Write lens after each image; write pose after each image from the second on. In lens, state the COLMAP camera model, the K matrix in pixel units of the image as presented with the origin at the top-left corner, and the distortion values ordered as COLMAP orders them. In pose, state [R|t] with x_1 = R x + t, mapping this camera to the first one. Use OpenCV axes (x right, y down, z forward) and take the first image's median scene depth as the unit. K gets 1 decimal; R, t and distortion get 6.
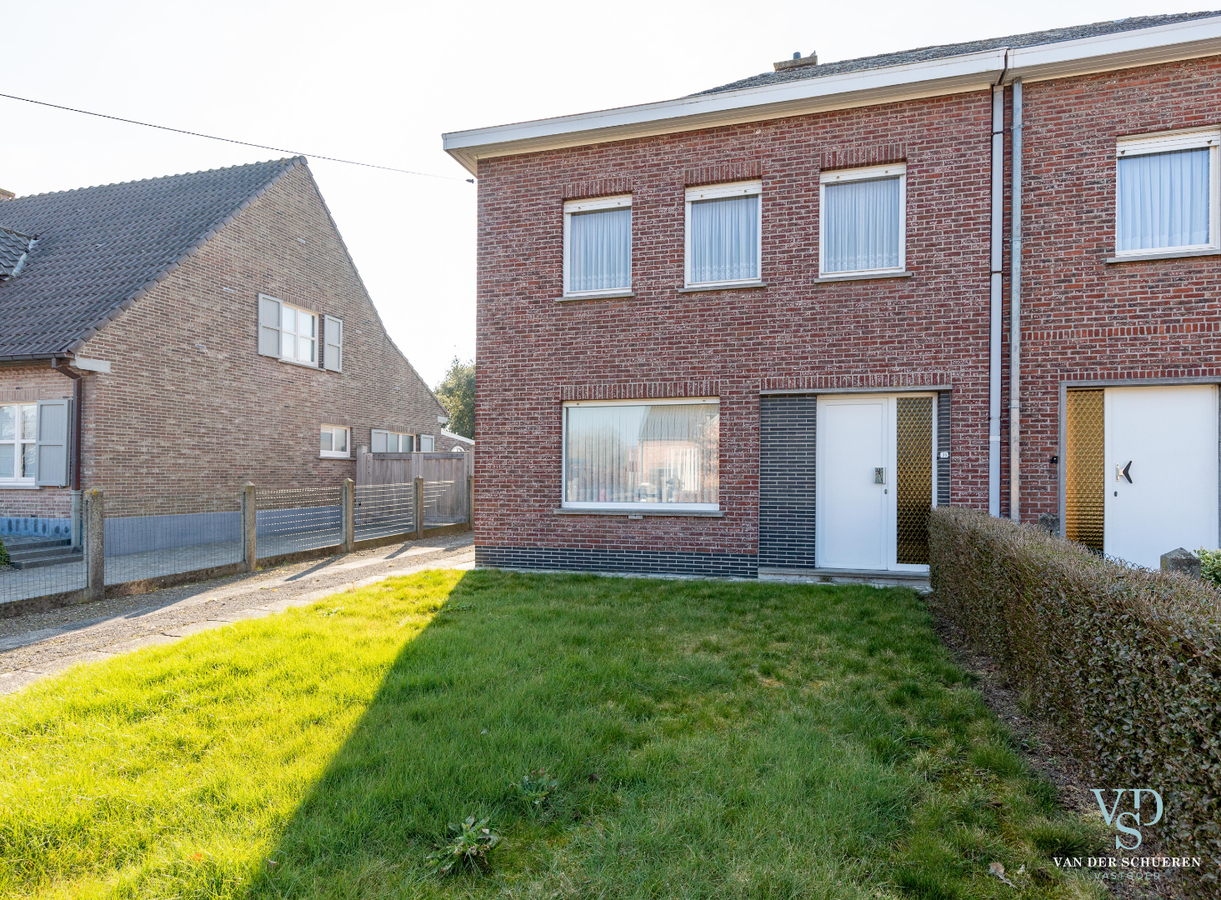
lens RADIAL K [[682.8, 0, 596.5], [0, 682.8, 468.9], [0, 0, 1]] dist [0.004960, 0.000678]
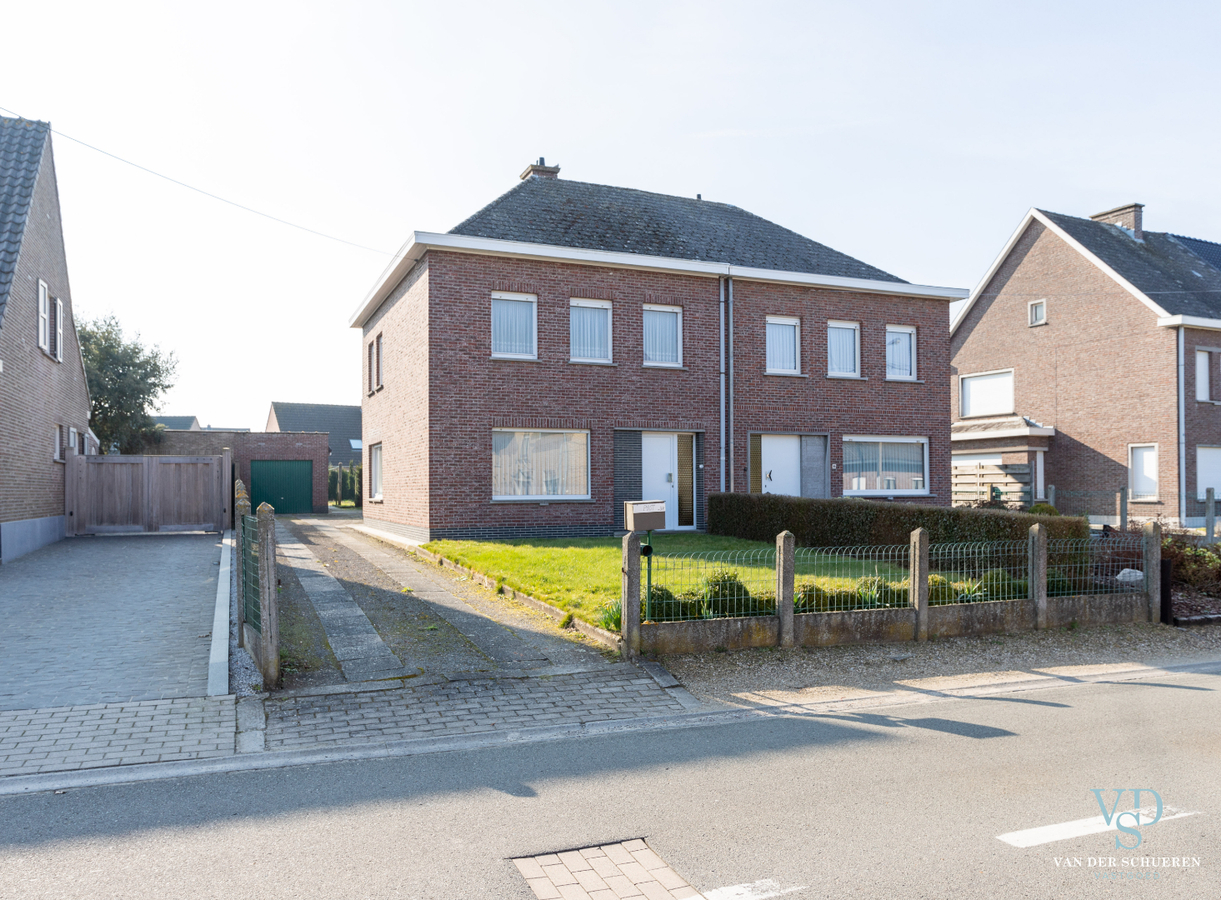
lens RADIAL K [[928.8, 0, 610.5], [0, 928.8, 450.0], [0, 0, 1]] dist [0.003214, 0.002017]
pose [[0.777740, 0.020108, 0.628265, -1.152513], [-0.001124, 0.999531, -0.030599, 0.011663], [-0.628586, 0.023092, 0.777397, -0.741808]]
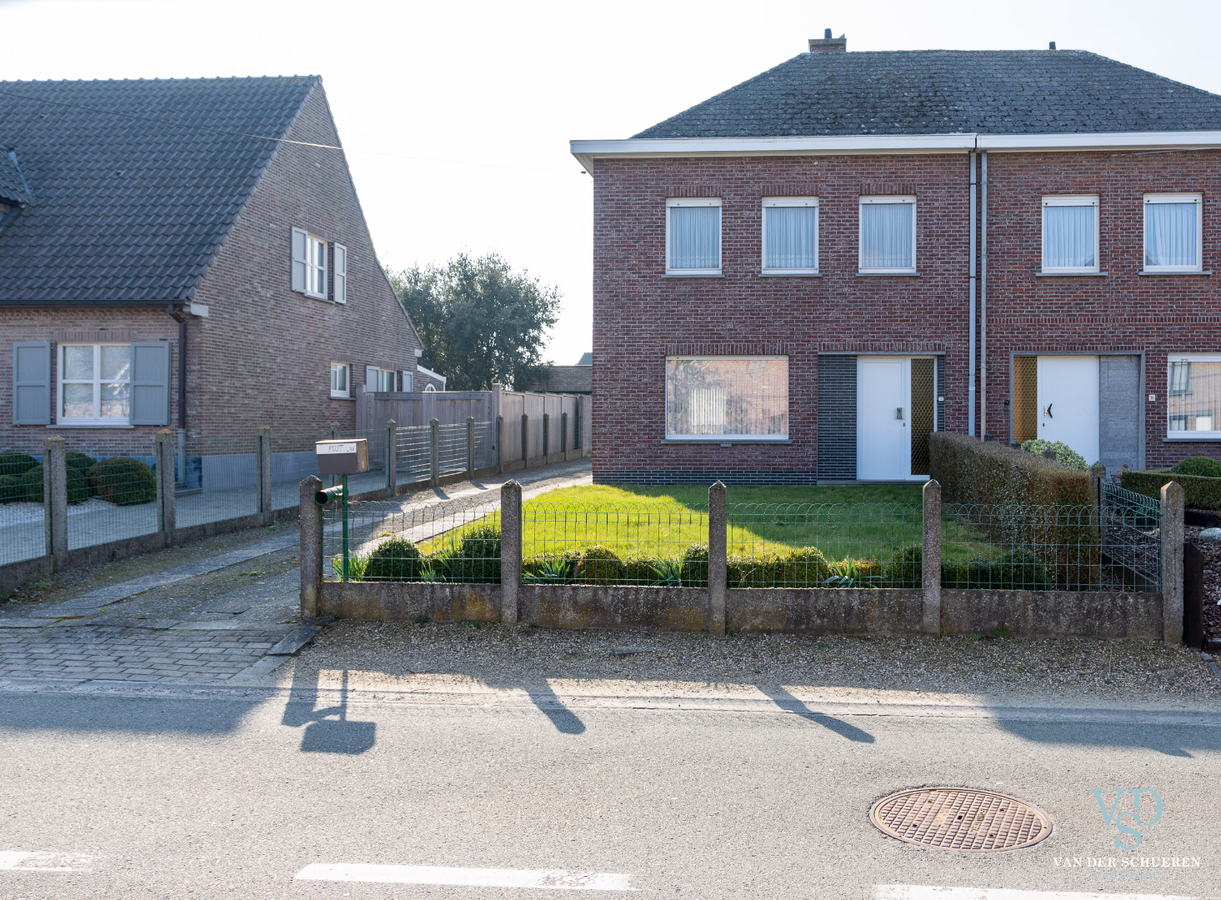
lens RADIAL K [[1077.6, 0, 705.6], [0, 1077.6, 396.7], [0, 0, 1]] dist [-0.000810, 0.003307]
pose [[0.977887, 0.003919, 0.209097, -0.415296], [-0.000488, 0.999864, -0.016459, 0.011336], [-0.209133, 0.015993, 0.977756, -1.023648]]
